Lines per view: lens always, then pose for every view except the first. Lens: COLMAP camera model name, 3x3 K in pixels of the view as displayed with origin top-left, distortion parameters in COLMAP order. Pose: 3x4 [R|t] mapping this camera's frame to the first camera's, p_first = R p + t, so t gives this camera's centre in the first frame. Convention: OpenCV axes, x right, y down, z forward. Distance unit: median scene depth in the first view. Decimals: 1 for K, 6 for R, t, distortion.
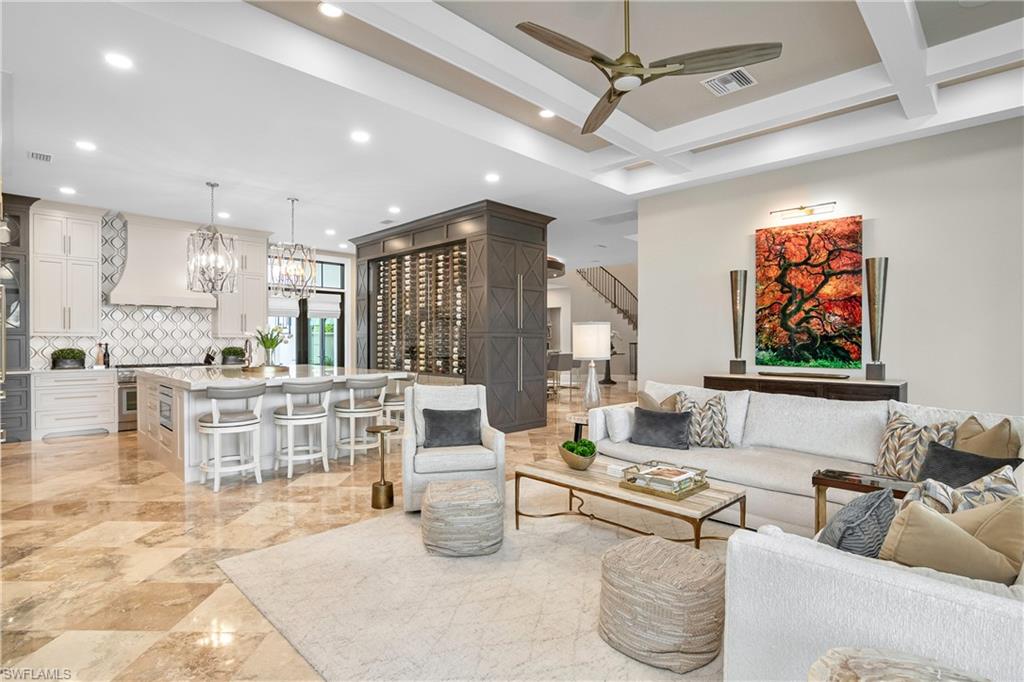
lens RADIAL K [[506.5, 0, 512.0], [0, 506.5, 341.0], [0, 0, 1]] dist [-0.021605, 0.000074]
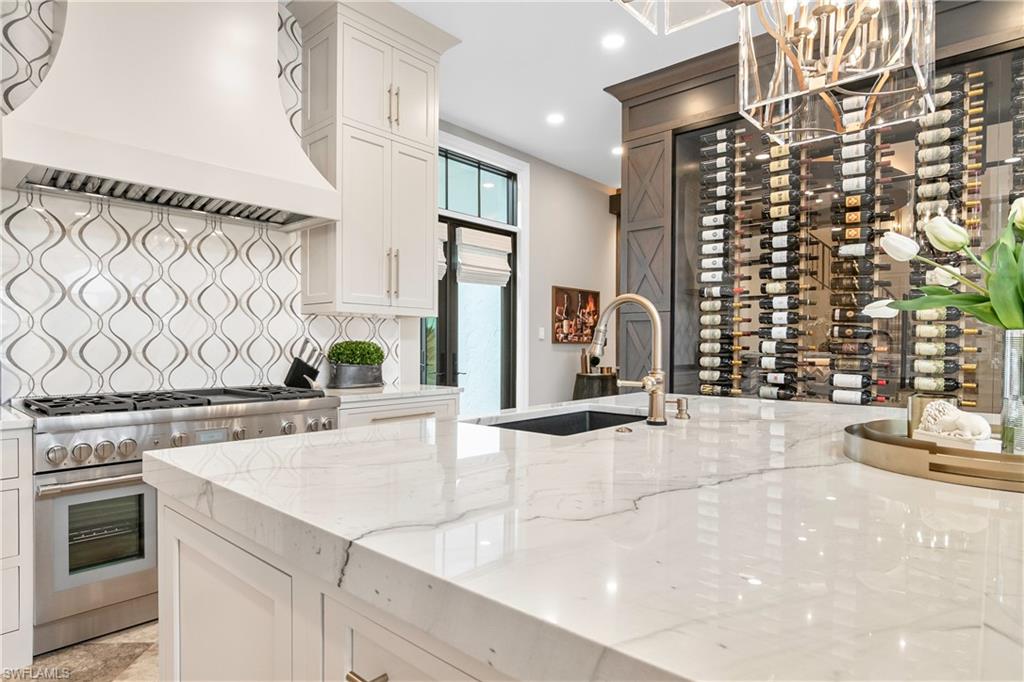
lens RADIAL K [[567.8, 0, 512.7], [0, 567.8, 352.7], [0, 0, 1]] dist [0.001359, 0.001423]
pose [[0.998639, 0.002546, 0.052095, -0.743852], [-0.003284, 0.999895, 0.014080, 0.022810], [-0.052054, -0.014232, 0.998543, 0.928265]]
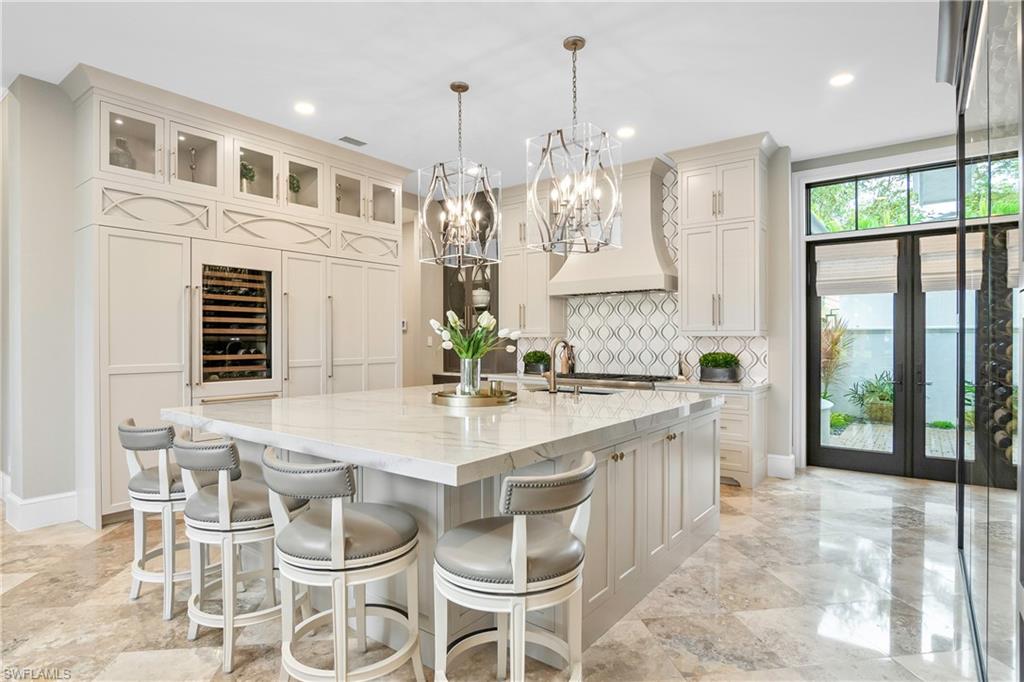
lens RADIAL K [[555.8, 0, 512.0], [0, 555.8, 341.0], [0, 0, 1]] dist [-0.002598, -0.000619]
pose [[0.128643, -0.001255, -0.991690, 0.101339], [0.001163, 0.999999, -0.001115, -0.001849], [0.991690, -0.001010, 0.128644, 1.095042]]
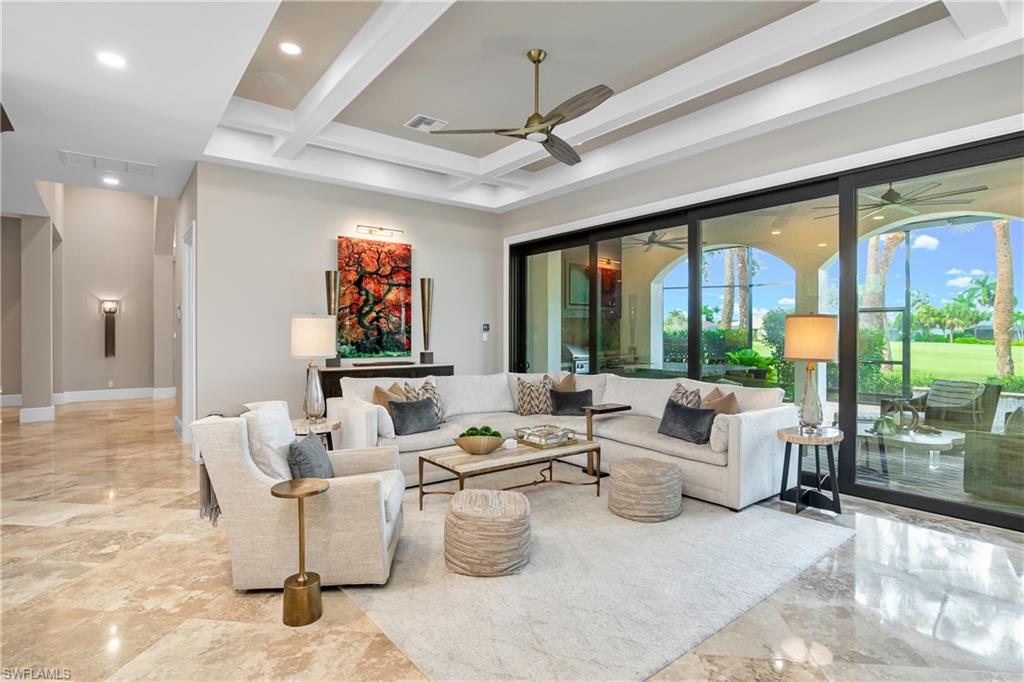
lens RADIAL K [[507.6, 0, 509.7], [0, 507.6, 336.0], [0, 0, 1]] dist [-0.012989, 0.000251]
pose [[0.129581, -0.002227, 0.991566, -0.598415], [0.001451, 0.999997, 0.002056, -0.002550], [-0.991568, 0.001172, 0.129584, 0.504521]]
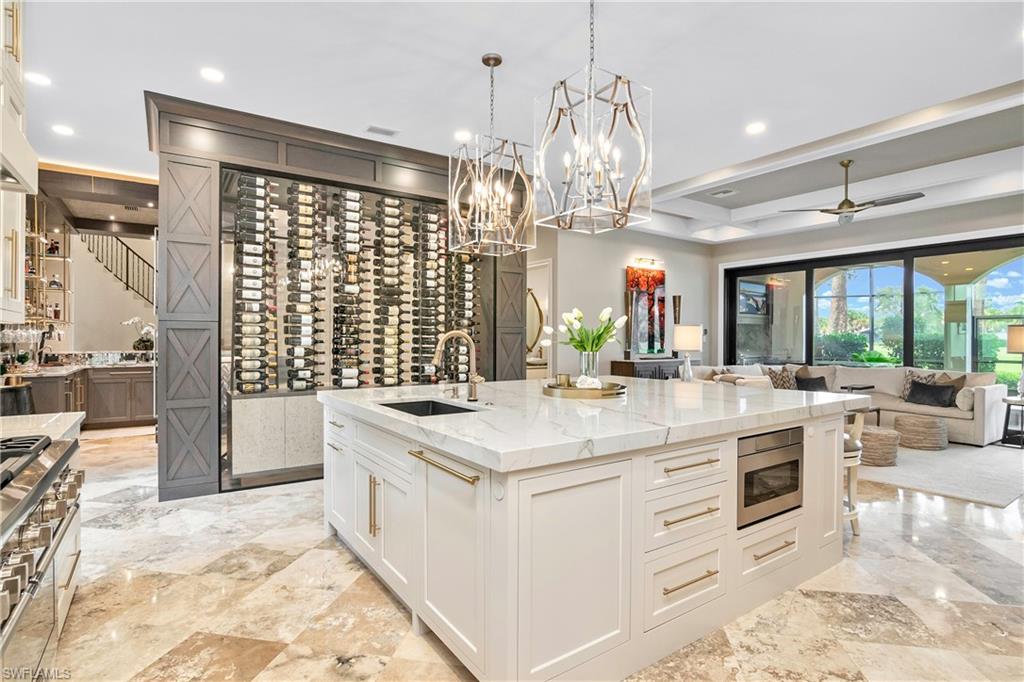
lens RADIAL K [[507.6, 0, 509.7], [0, 507.6, 336.0], [0, 0, 1]] dist [-0.012989, 0.000251]
pose [[0.191566, 0.004233, 0.981471, -1.165881], [-0.001413, 0.999991, -0.004037, 0.000942], [-0.981479, -0.000613, 0.191570, 1.105921]]
